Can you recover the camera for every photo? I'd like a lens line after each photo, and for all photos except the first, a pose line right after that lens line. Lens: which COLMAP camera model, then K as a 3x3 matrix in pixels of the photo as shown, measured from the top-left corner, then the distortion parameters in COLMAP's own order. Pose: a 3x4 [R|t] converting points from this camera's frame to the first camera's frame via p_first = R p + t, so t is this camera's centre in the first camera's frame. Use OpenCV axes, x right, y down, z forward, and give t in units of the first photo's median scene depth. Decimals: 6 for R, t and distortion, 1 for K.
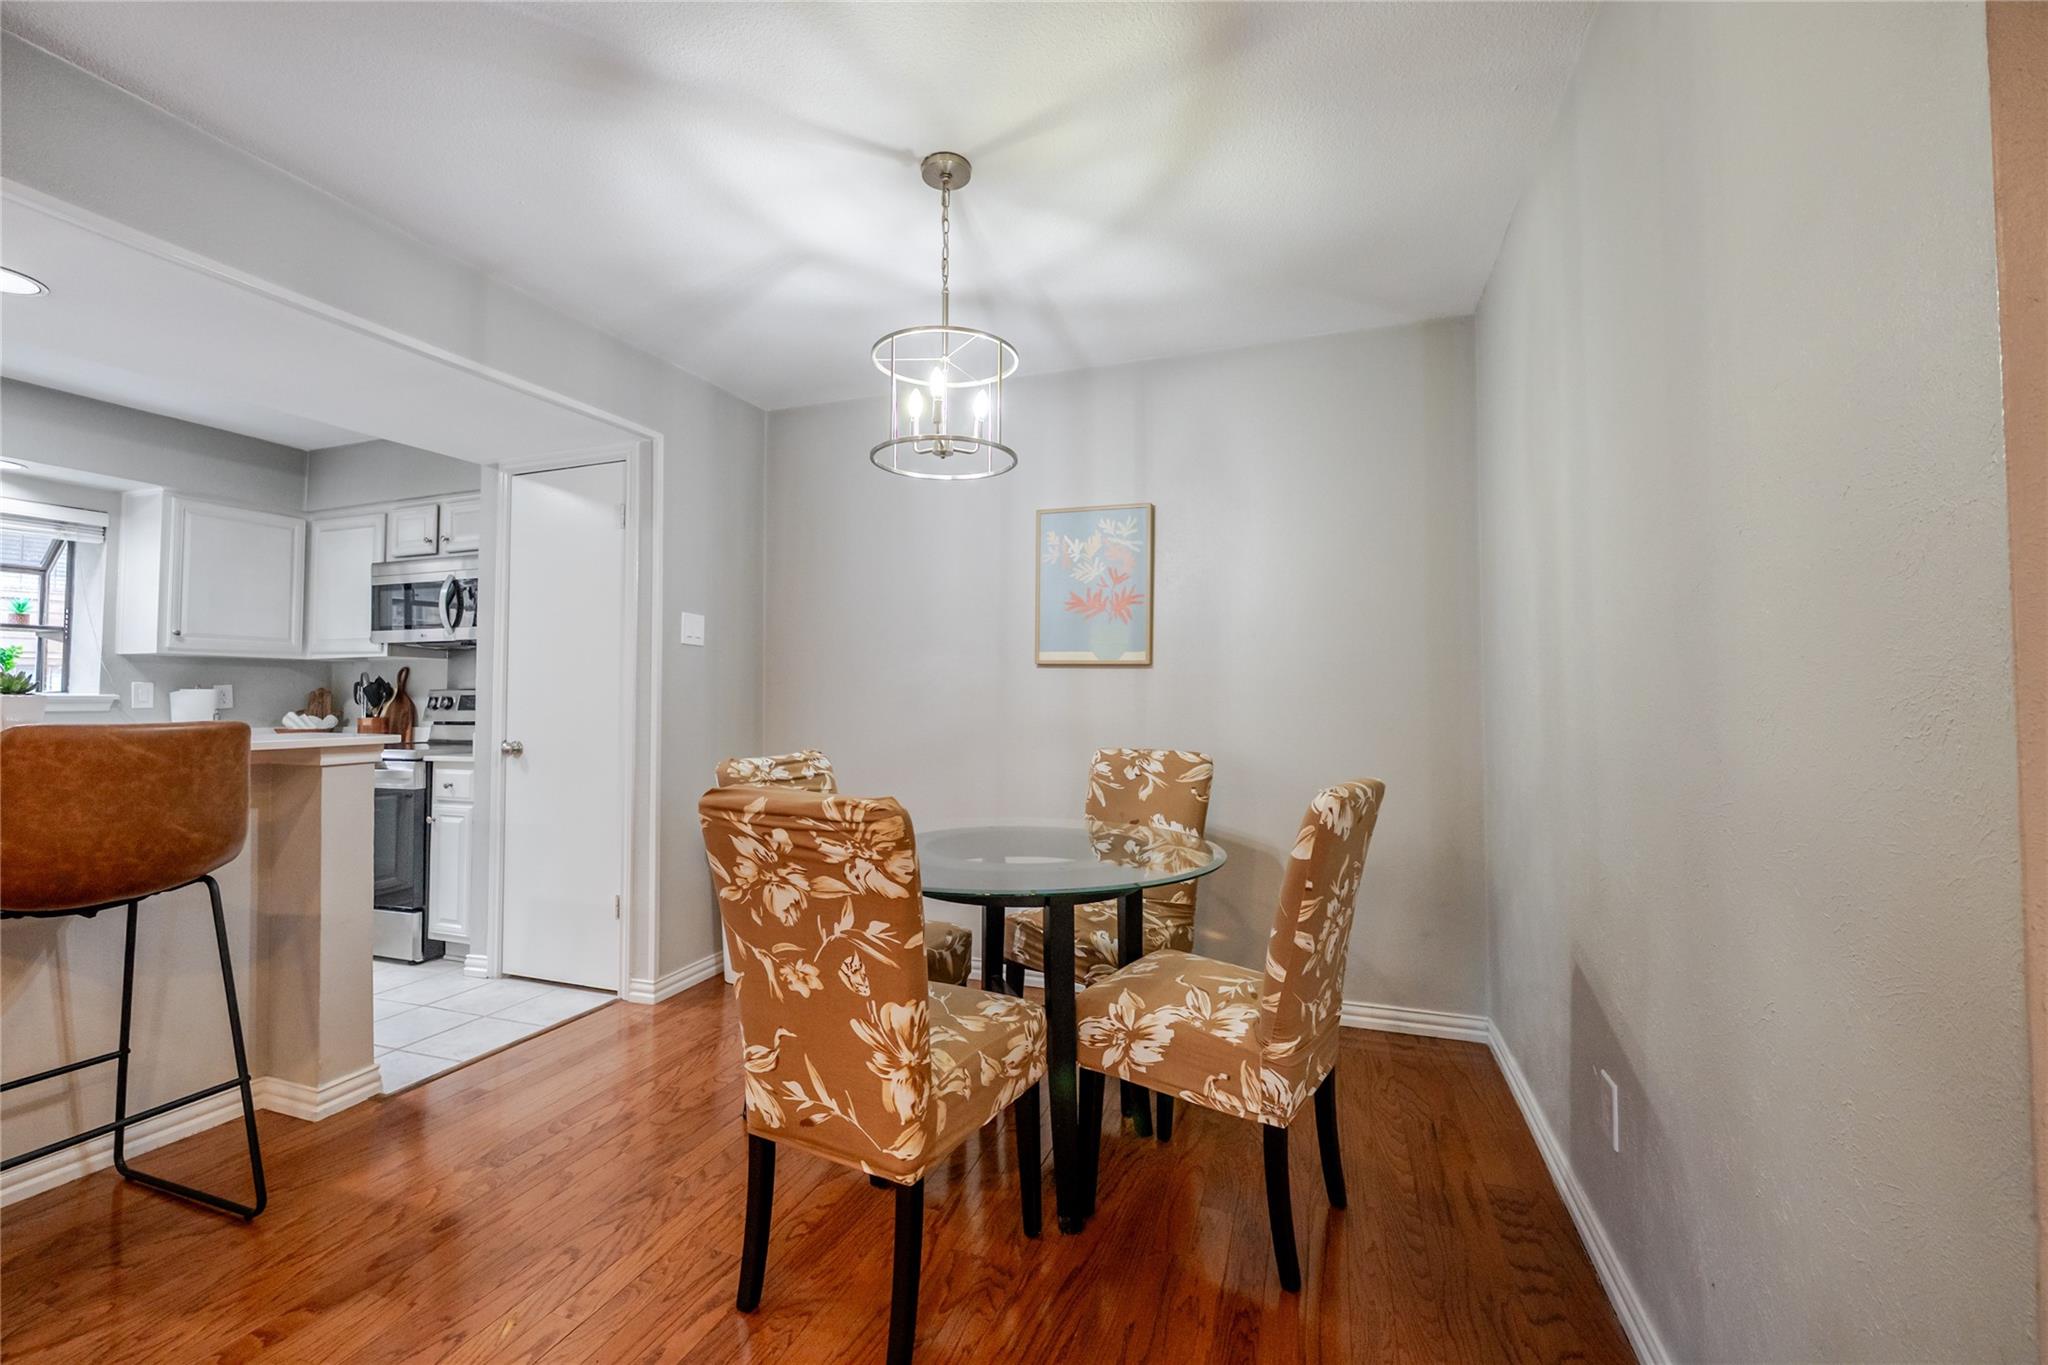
lens RADIAL K [[850.8, 0, 1015.4], [0, 850.8, 676.0], [0, 0, 1]] dist [-0.003742, 0.000081]
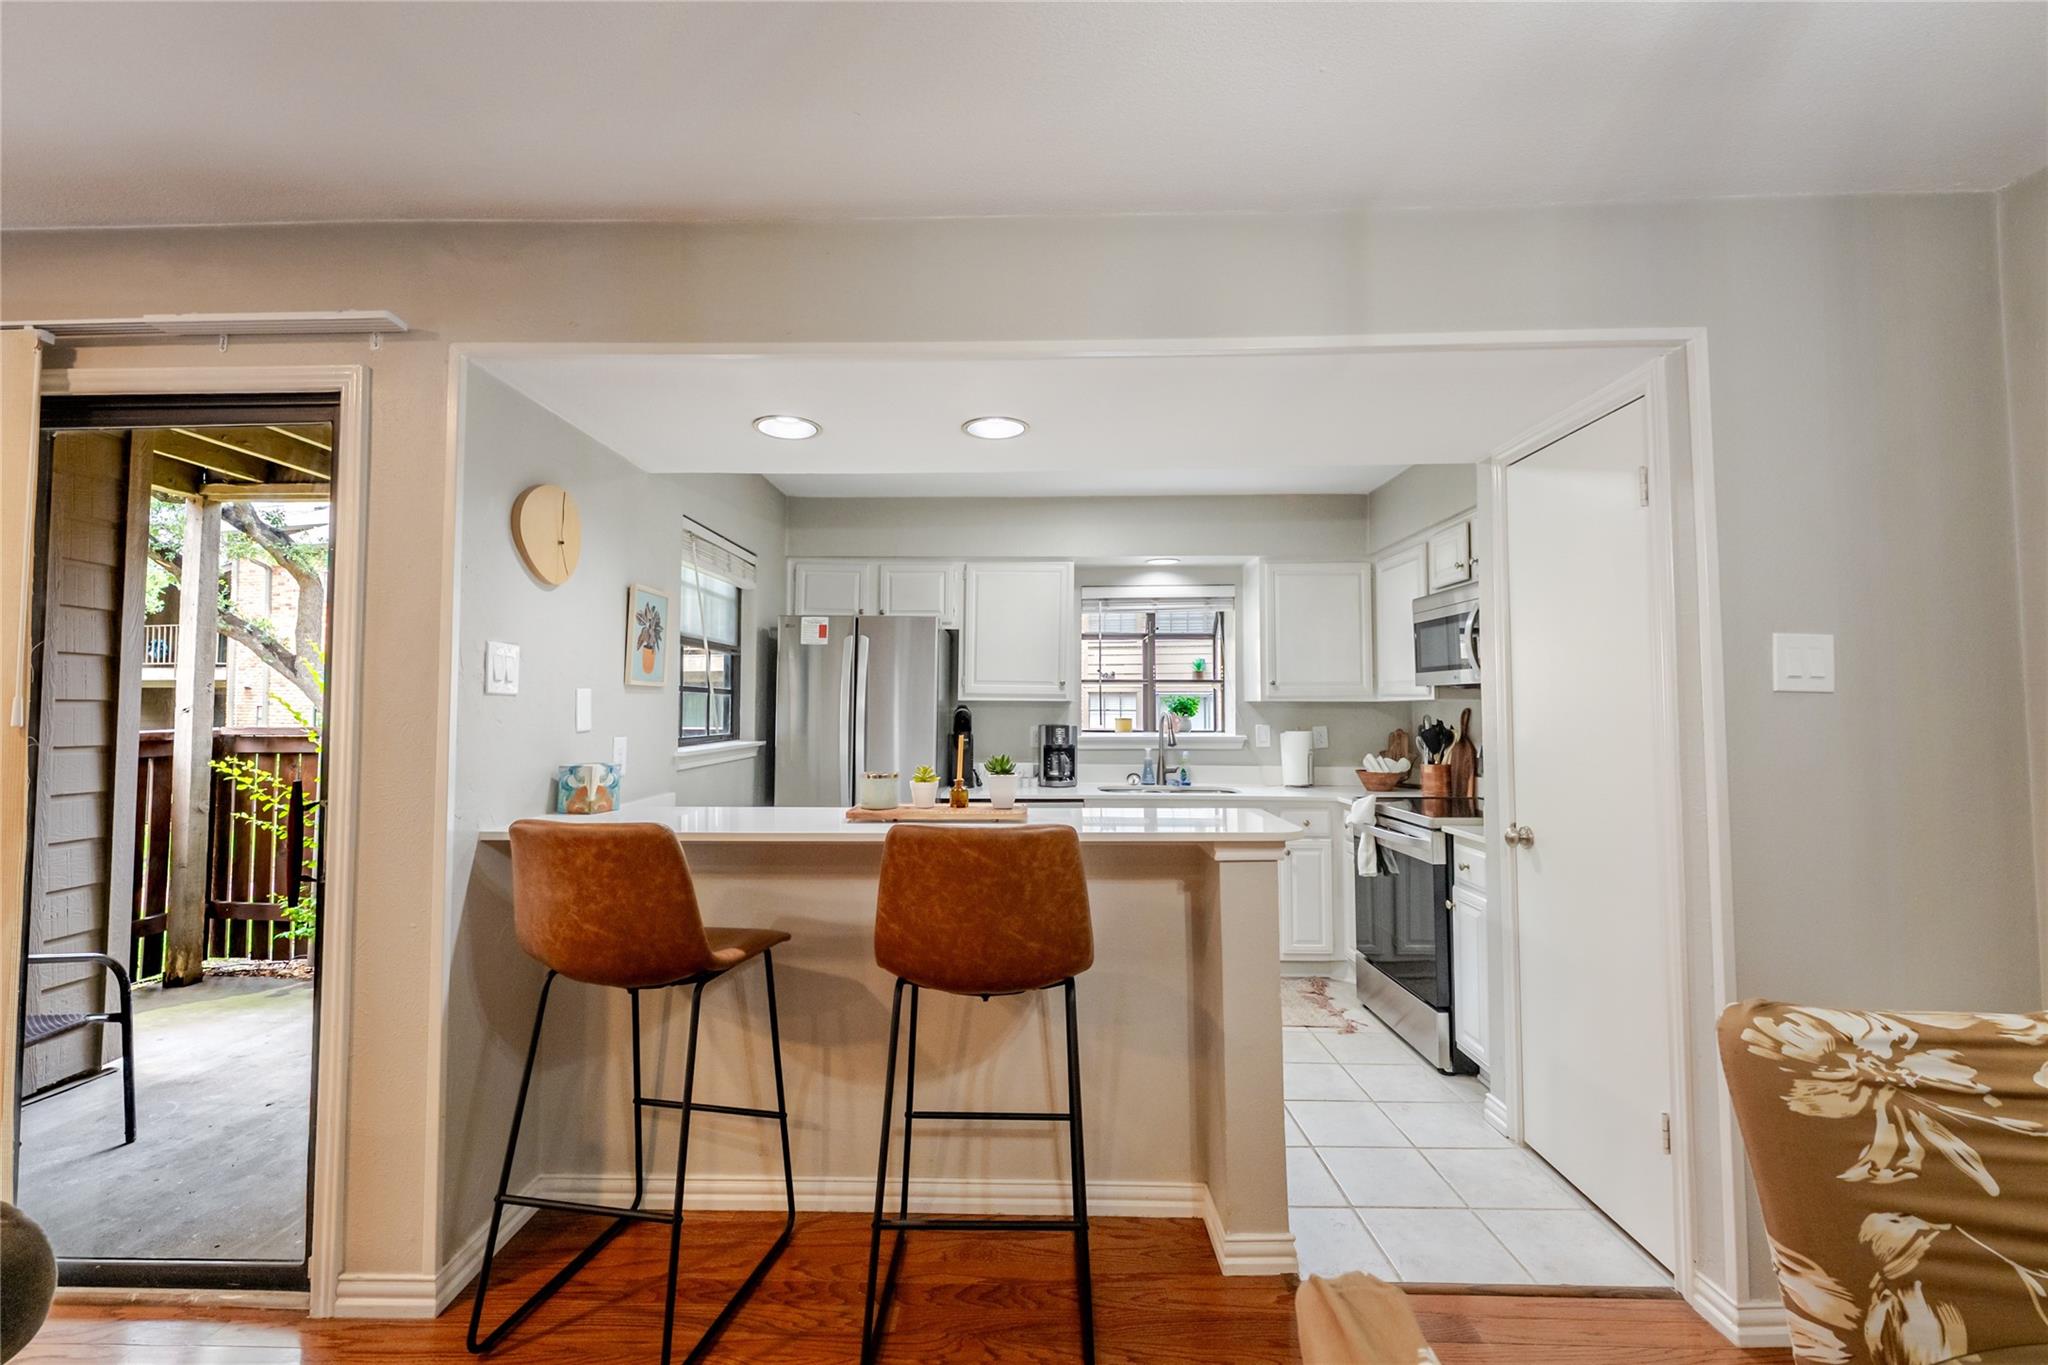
lens RADIAL K [[850.8, 0, 1014.3], [0, 850.8, 665.2], [0, 0, 1]] dist [-0.003742, 0.000081]
pose [[0.314122, -0.043970, -0.948364, -0.026880], [0.027339, 0.998932, -0.037260, -0.044473], [0.948989, -0.014223, 0.314989, 0.340014]]
